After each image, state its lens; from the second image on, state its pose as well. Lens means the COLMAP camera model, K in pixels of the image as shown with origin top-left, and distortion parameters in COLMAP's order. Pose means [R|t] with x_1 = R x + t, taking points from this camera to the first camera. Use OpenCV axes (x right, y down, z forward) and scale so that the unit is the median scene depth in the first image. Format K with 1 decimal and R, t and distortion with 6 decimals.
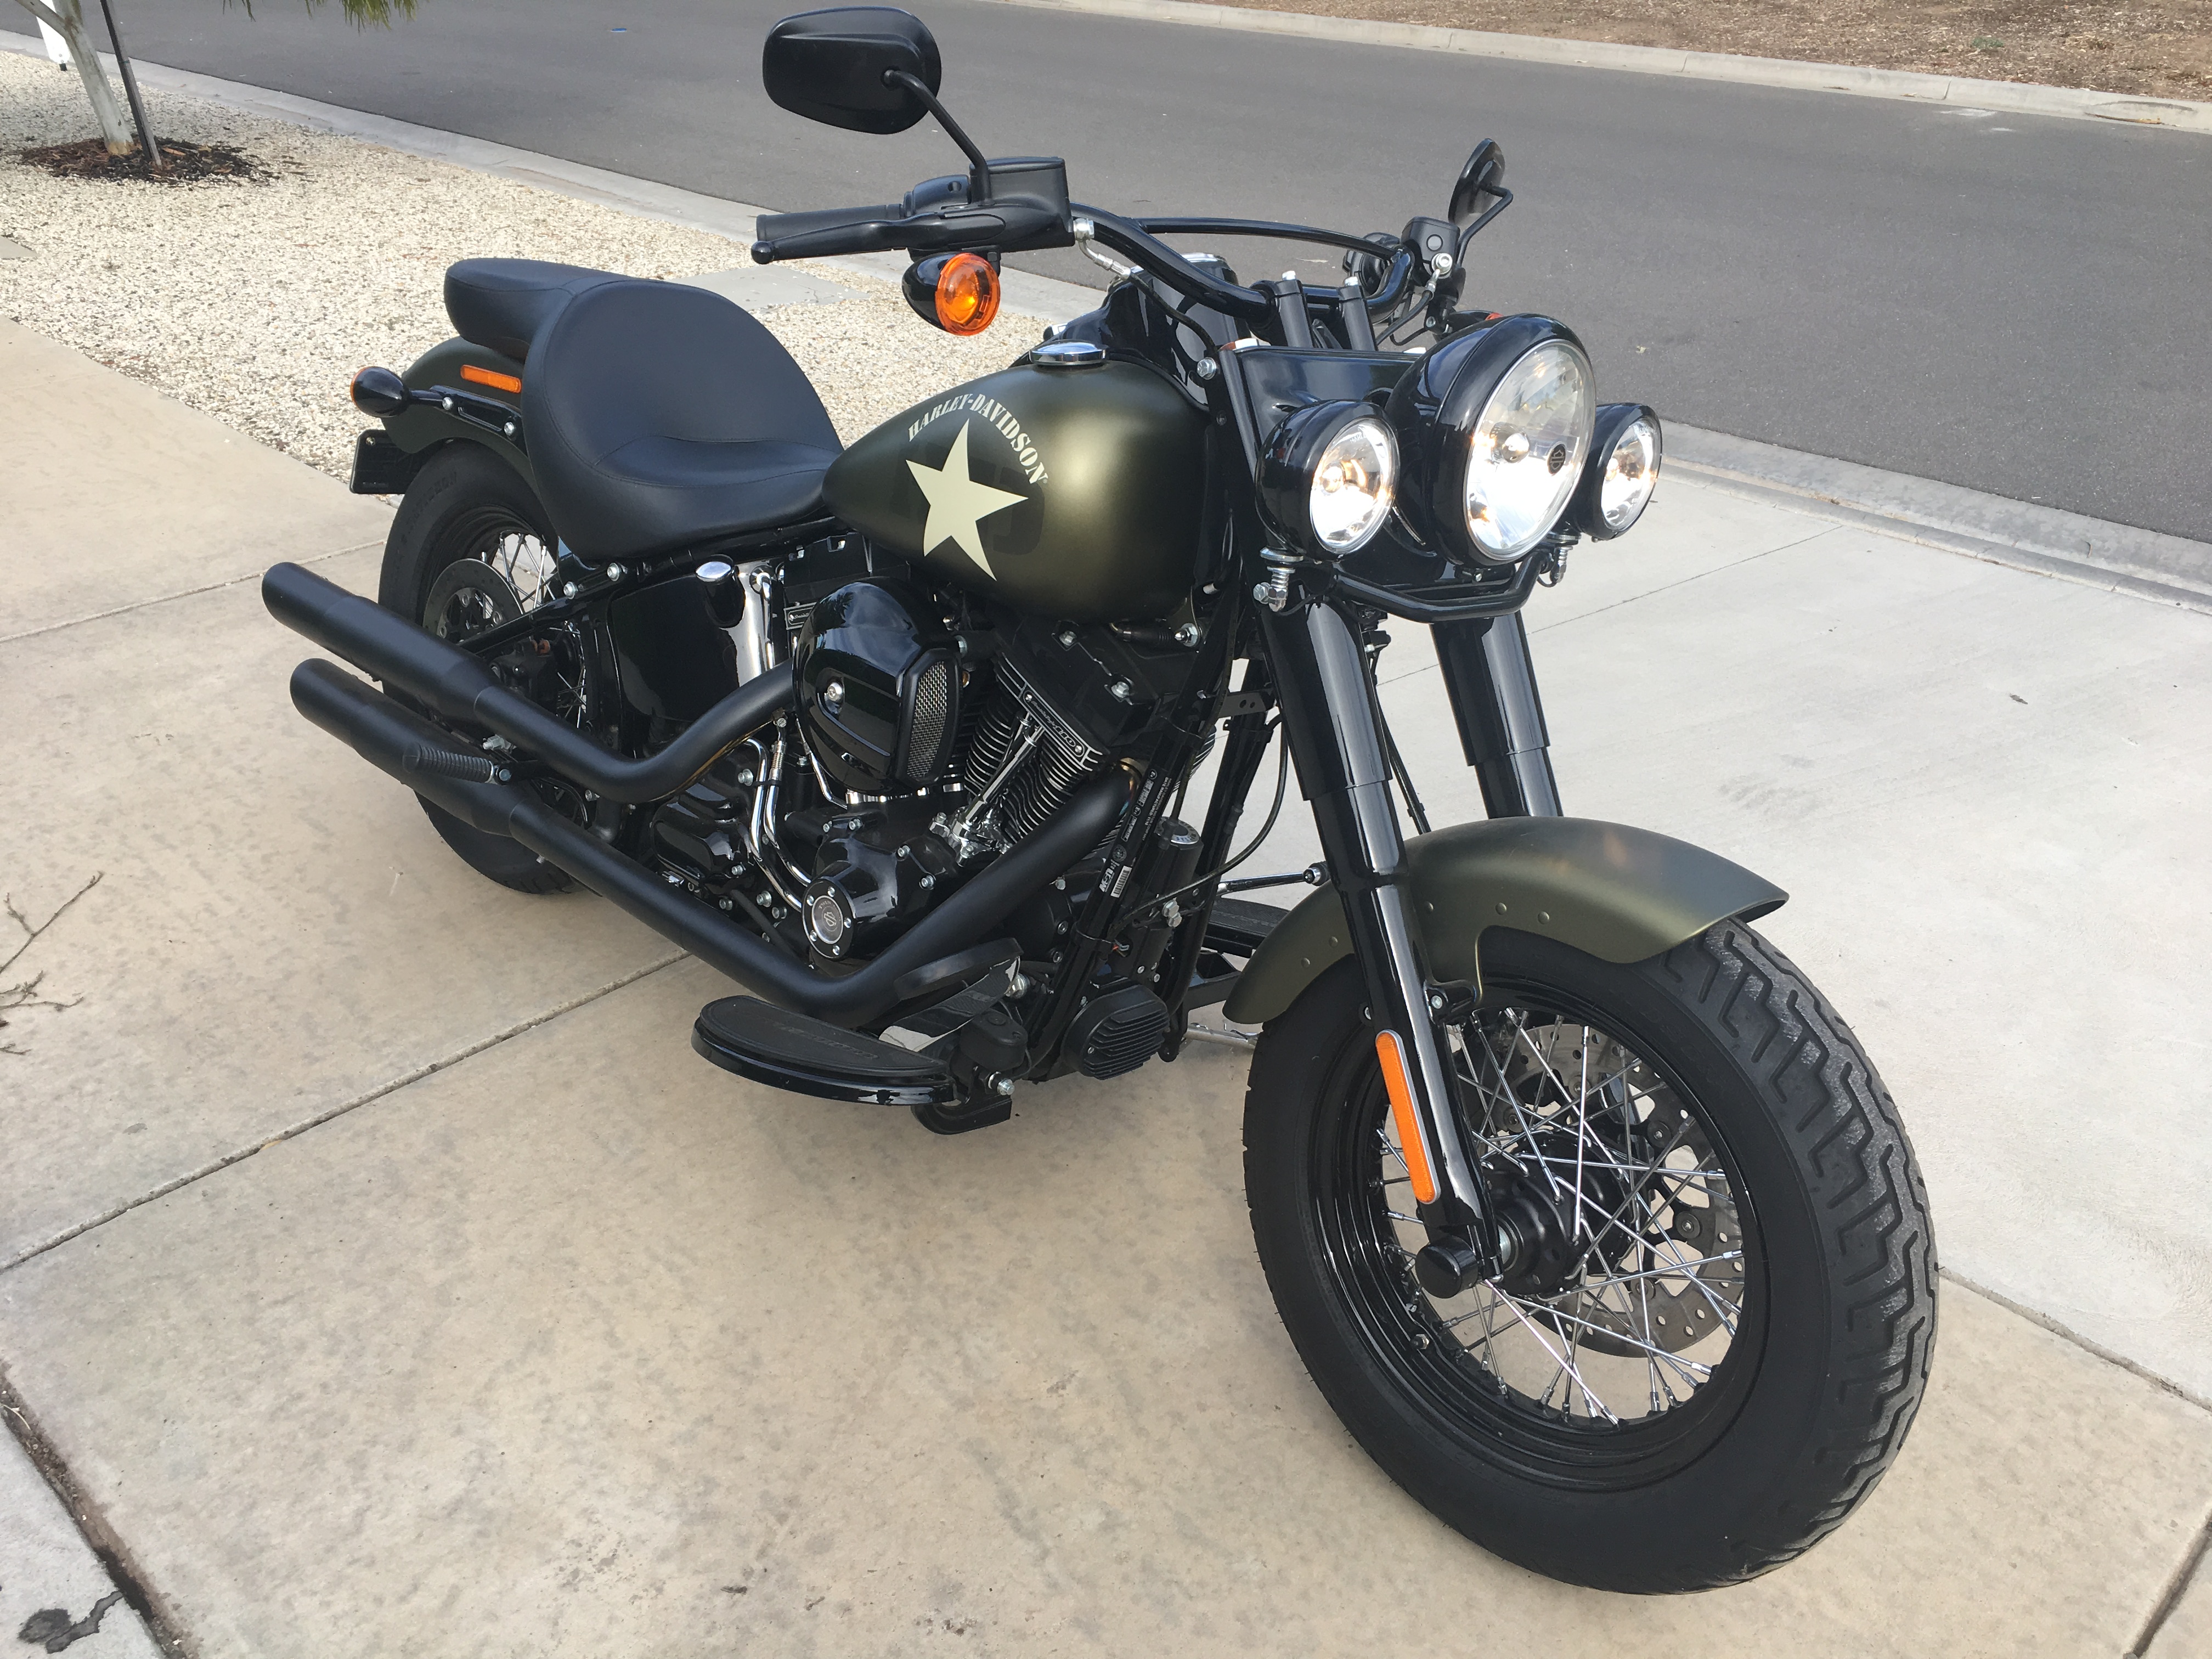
lens RADIAL K [[1874.6, 0, 1106.0], [0, 1874.6, 829.5], [0, 0, 1]] dist [0.066837, -0.120771]
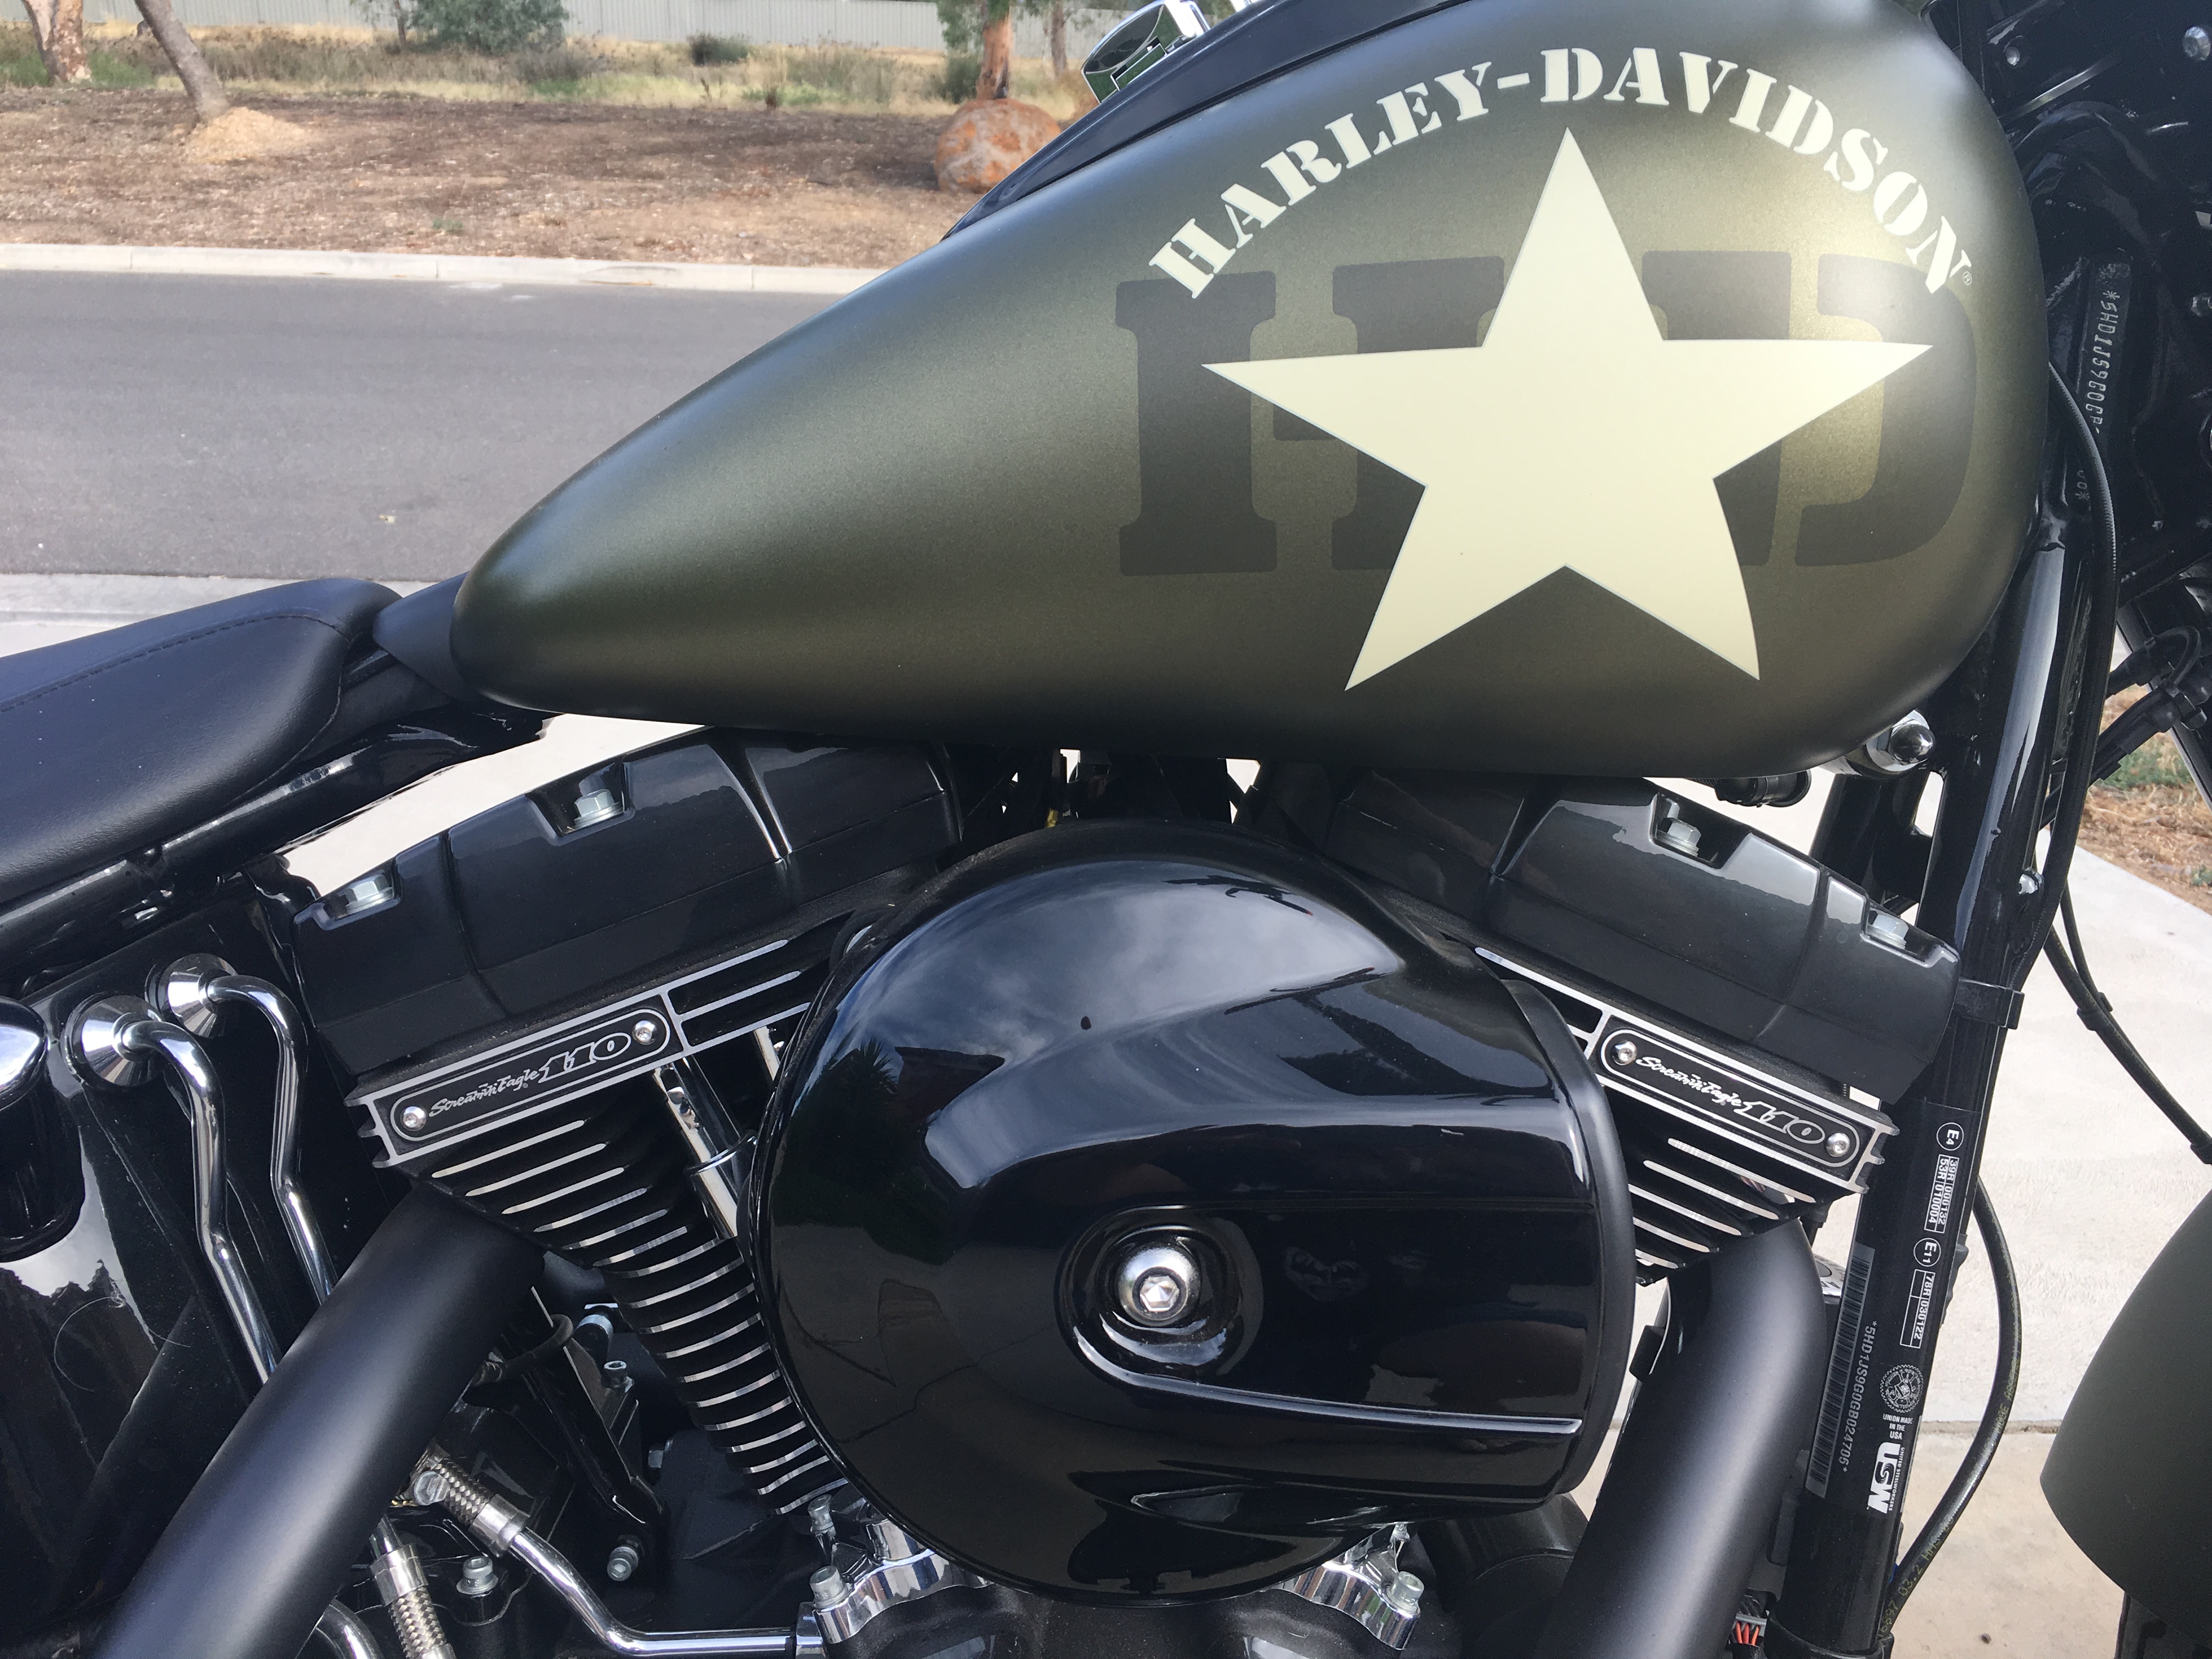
lens RADIAL K [[1874.6, 0, 1106.0], [0, 1874.6, 829.5], [0, 0, 1]] dist [0.066837, -0.120771]
pose [[0.697113, -0.240654, 0.675365, -0.044812], [0.314675, 0.949105, 0.013388, -0.020014], [-0.644215, 0.203187, 0.737362, 0.116728]]
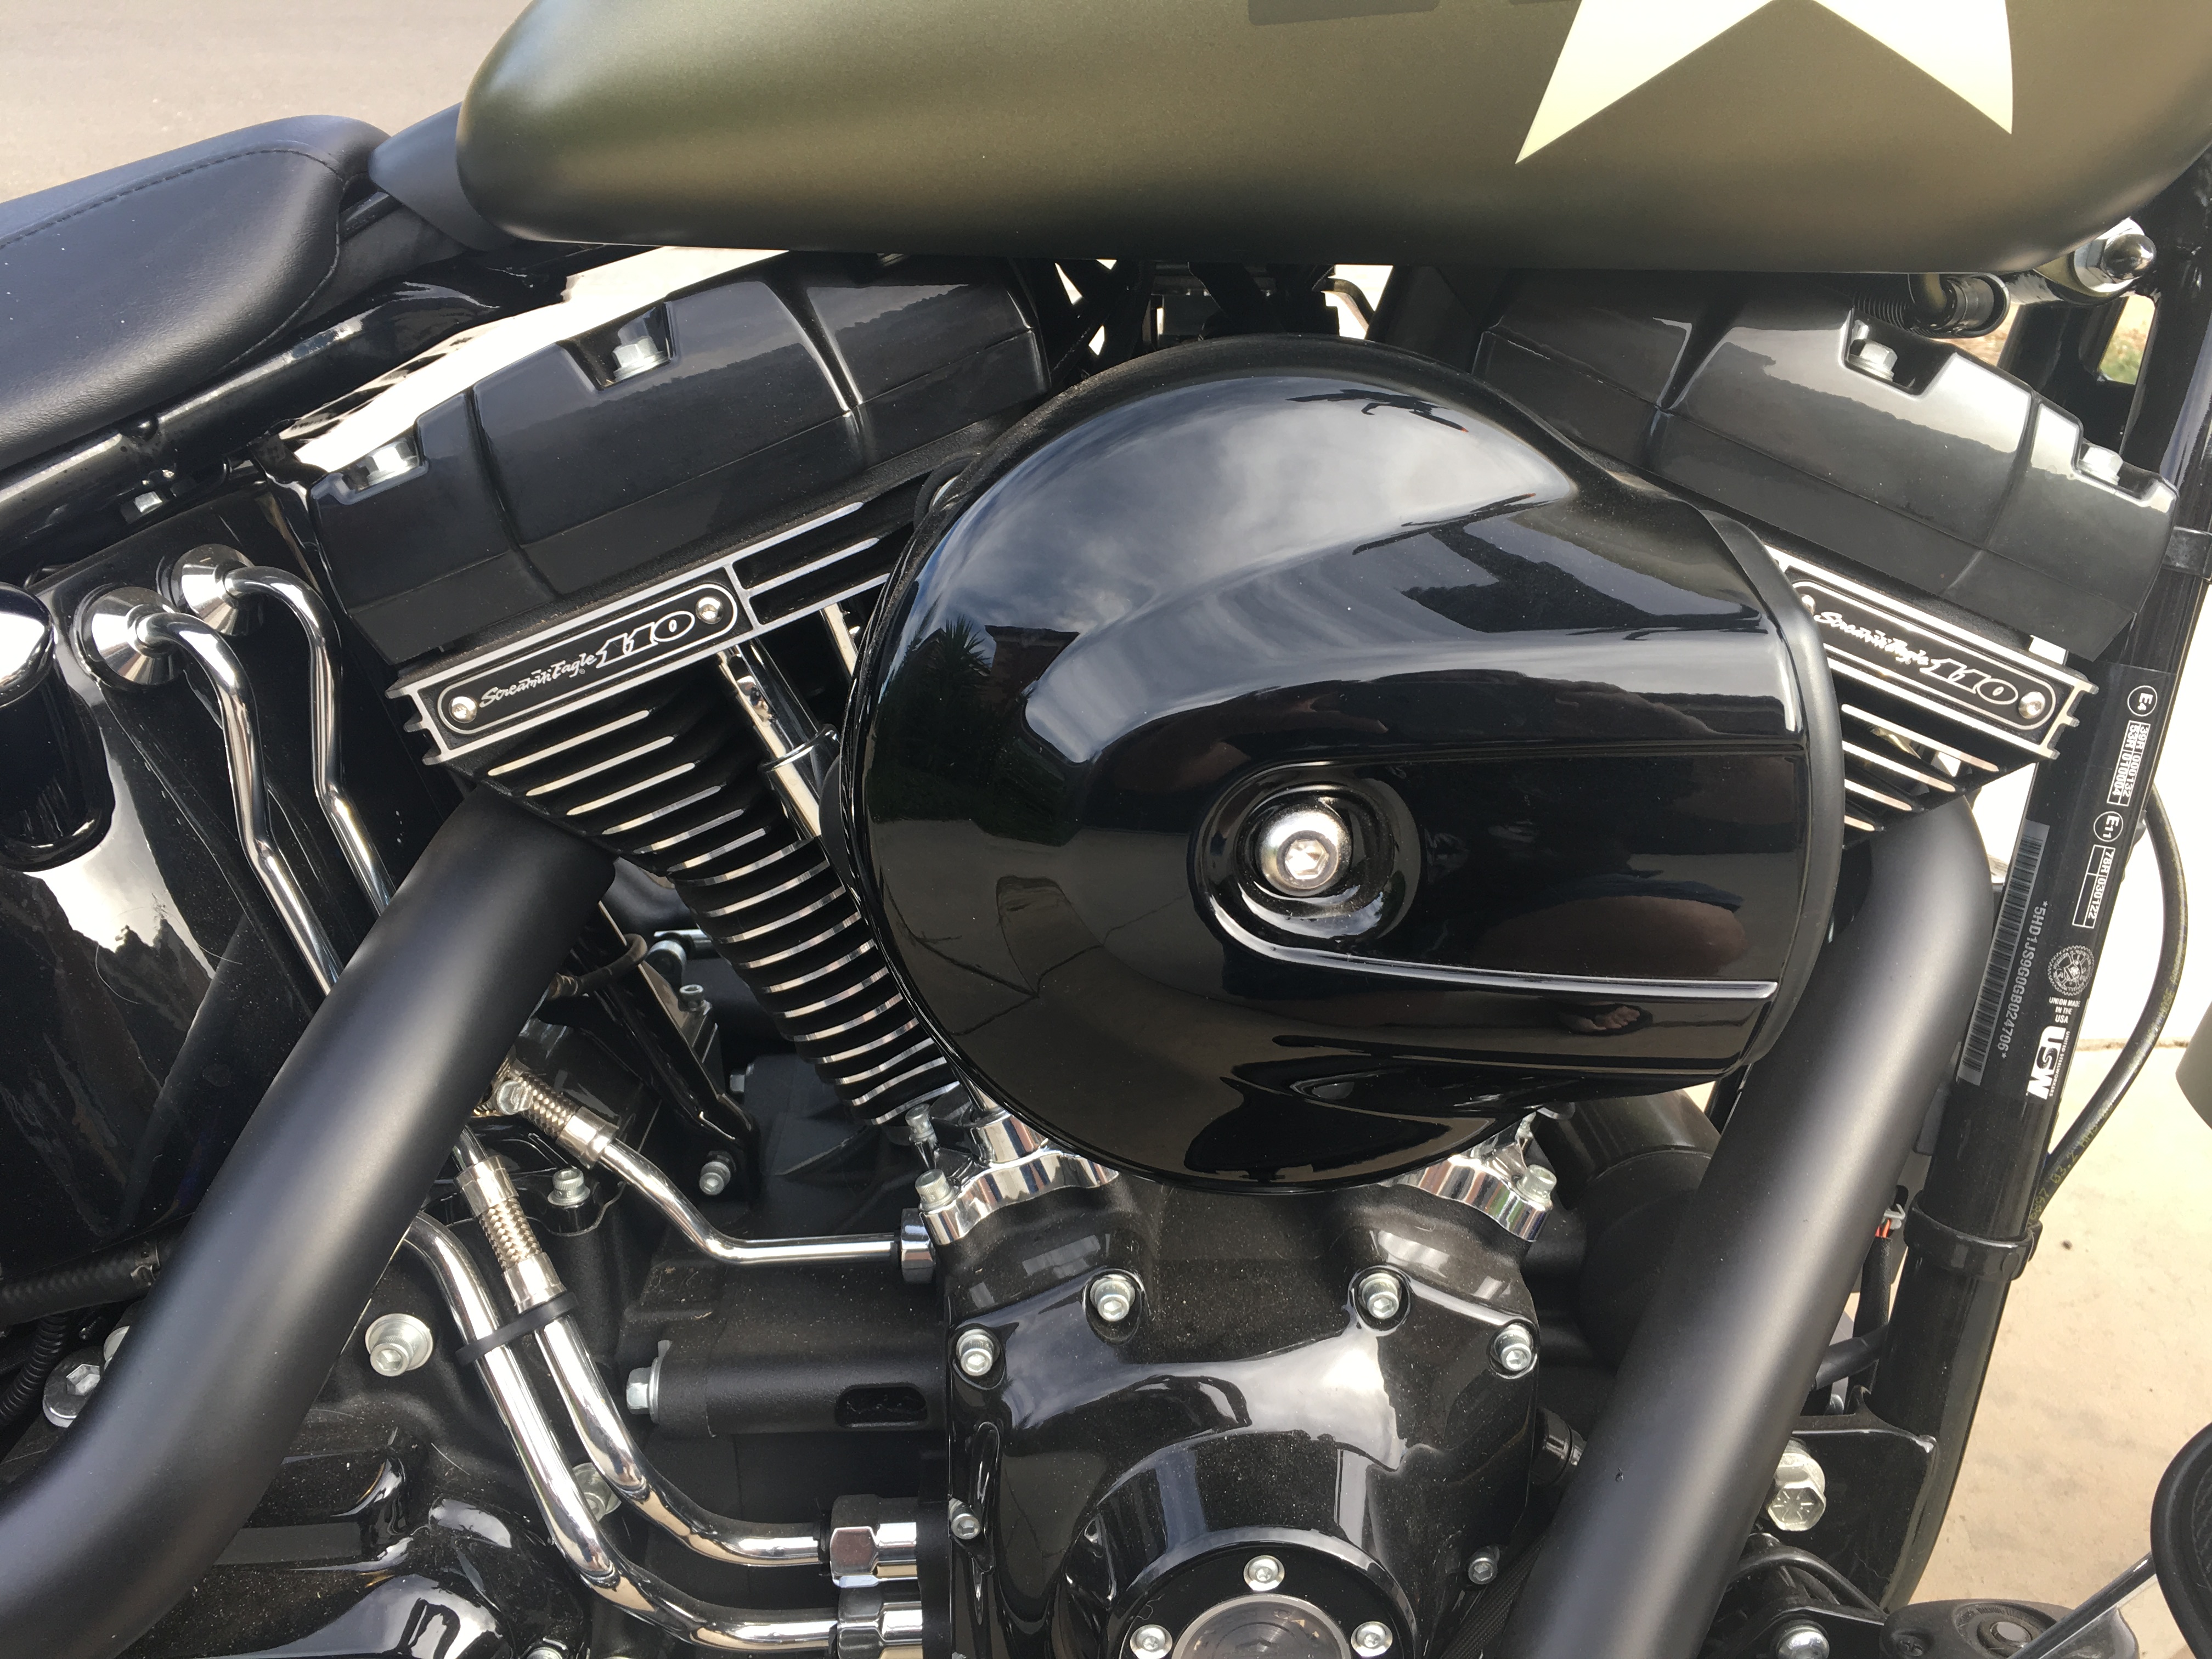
lens RADIAL K [[1852.6, 0, 1106.2], [0, 1852.6, 853.4], [0, 0, 1]] dist [0.057419, -0.102706]
pose [[0.697074, -0.369045, 0.614731, -0.044213], [0.334749, 0.925698, 0.176142, -0.018444], [-0.634060, 0.082997, 0.768817, 0.120290]]
